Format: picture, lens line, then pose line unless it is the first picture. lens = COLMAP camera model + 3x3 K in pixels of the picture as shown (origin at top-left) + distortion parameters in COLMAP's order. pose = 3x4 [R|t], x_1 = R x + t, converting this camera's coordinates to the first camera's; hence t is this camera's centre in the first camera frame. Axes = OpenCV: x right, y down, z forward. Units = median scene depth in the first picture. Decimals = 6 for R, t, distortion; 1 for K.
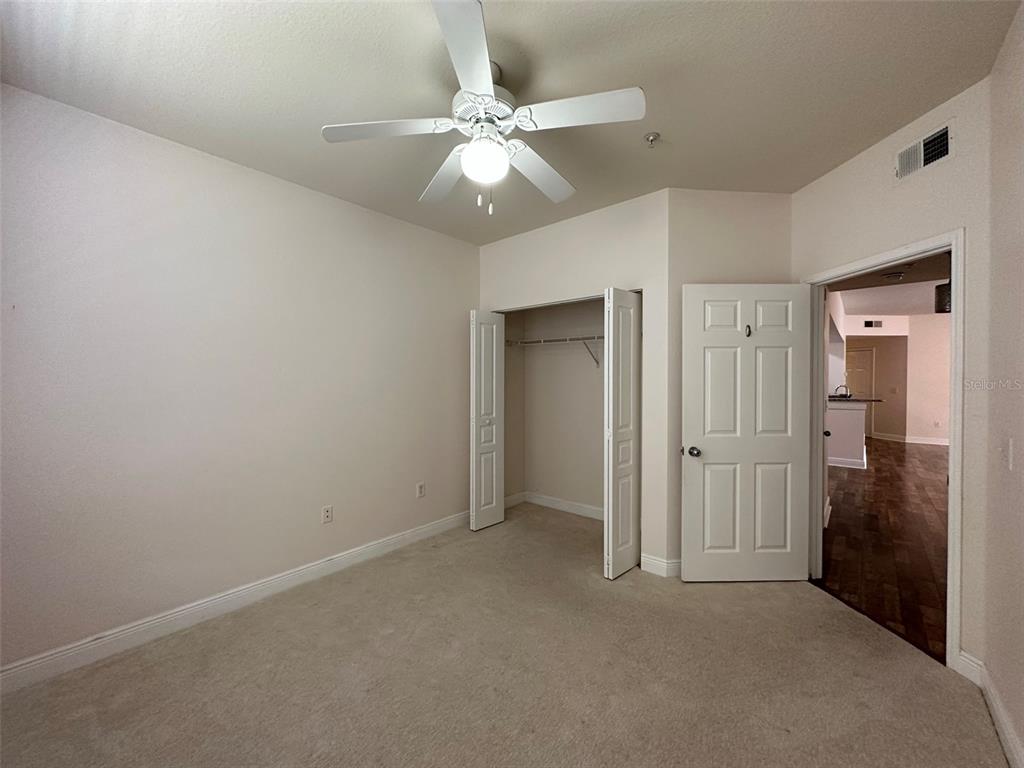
lens RADIAL K [[406.9, 0, 511.2], [0, 406.9, 384.5], [0, 0, 1]] dist [-0.003375, 0.000970]
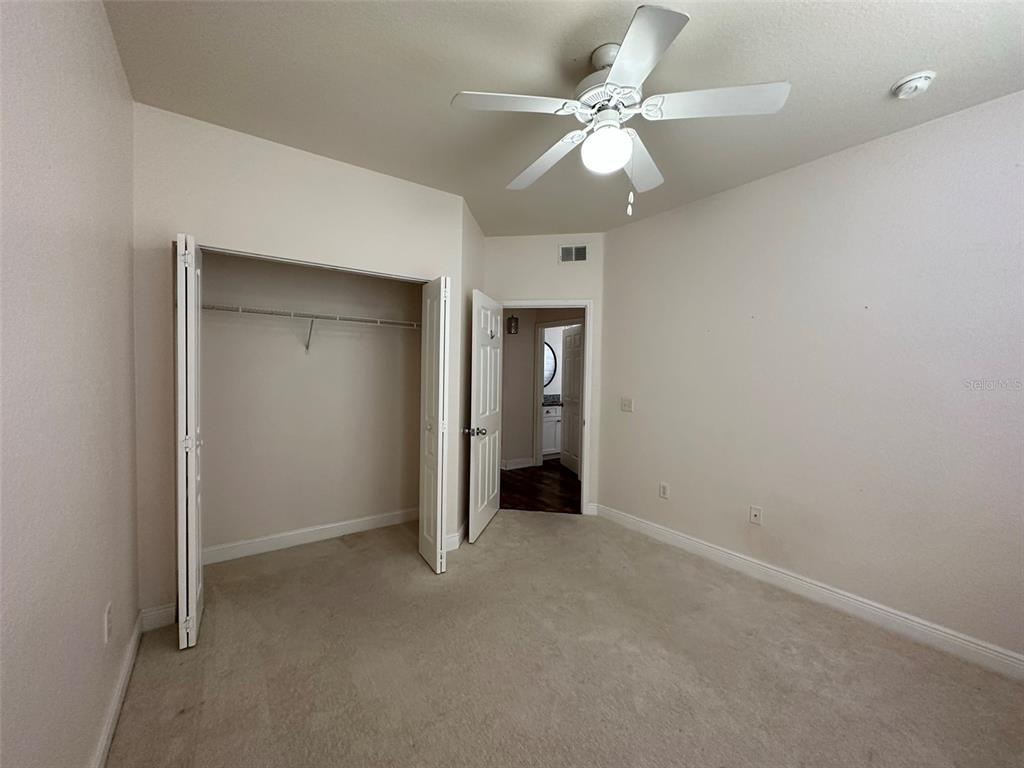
lens RADIAL K [[406.9, 0, 511.2], [0, 406.9, 384.5], [0, 0, 1]] dist [-0.003375, 0.000970]
pose [[0.228870, -0.025797, 0.973115, -0.694894], [-0.003654, 0.999619, 0.027359, -0.006908], [-0.973450, -0.009817, 0.228688, 0.633437]]
